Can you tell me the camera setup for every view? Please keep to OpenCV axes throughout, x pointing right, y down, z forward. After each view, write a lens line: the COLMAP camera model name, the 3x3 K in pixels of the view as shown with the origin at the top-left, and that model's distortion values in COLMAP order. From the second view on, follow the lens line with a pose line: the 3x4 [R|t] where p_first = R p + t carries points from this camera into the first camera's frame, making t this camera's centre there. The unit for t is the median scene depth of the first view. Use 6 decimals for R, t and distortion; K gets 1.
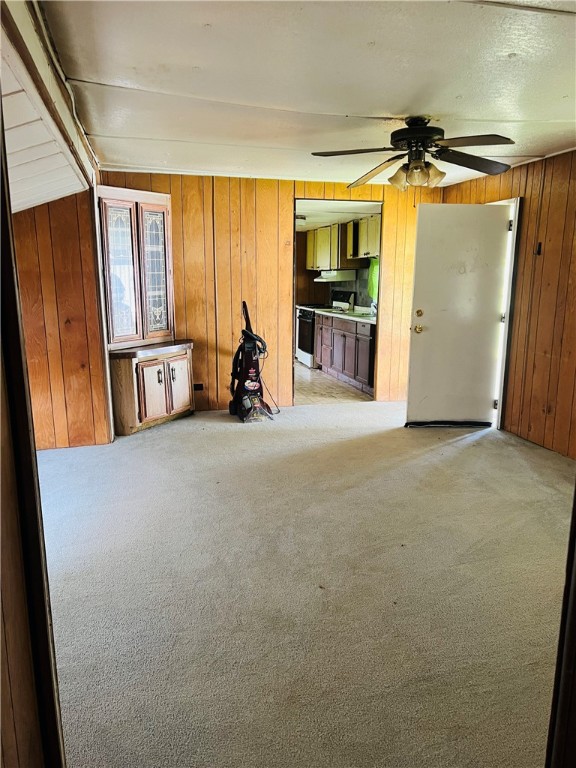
lens RADIAL K [[573.4, 0, 291.5], [0, 573.4, 387.4], [0, 0, 1]] dist [0.006675, 0.000843]
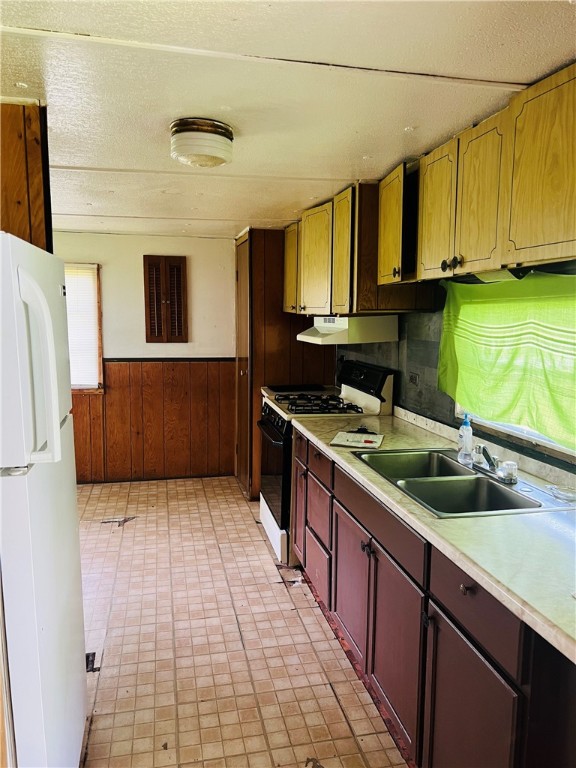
lens RADIAL K [[573.4, 0, 284.9], [0, 573.4, 385.6], [0, 0, 1]] dist [0.006675, 0.000843]
pose [[0.998976, 0.008763, -0.044381, 0.052615], [-0.011745, 0.997658, -0.067379, -0.130123], [0.043687, 0.067831, 0.996740, 0.612511]]
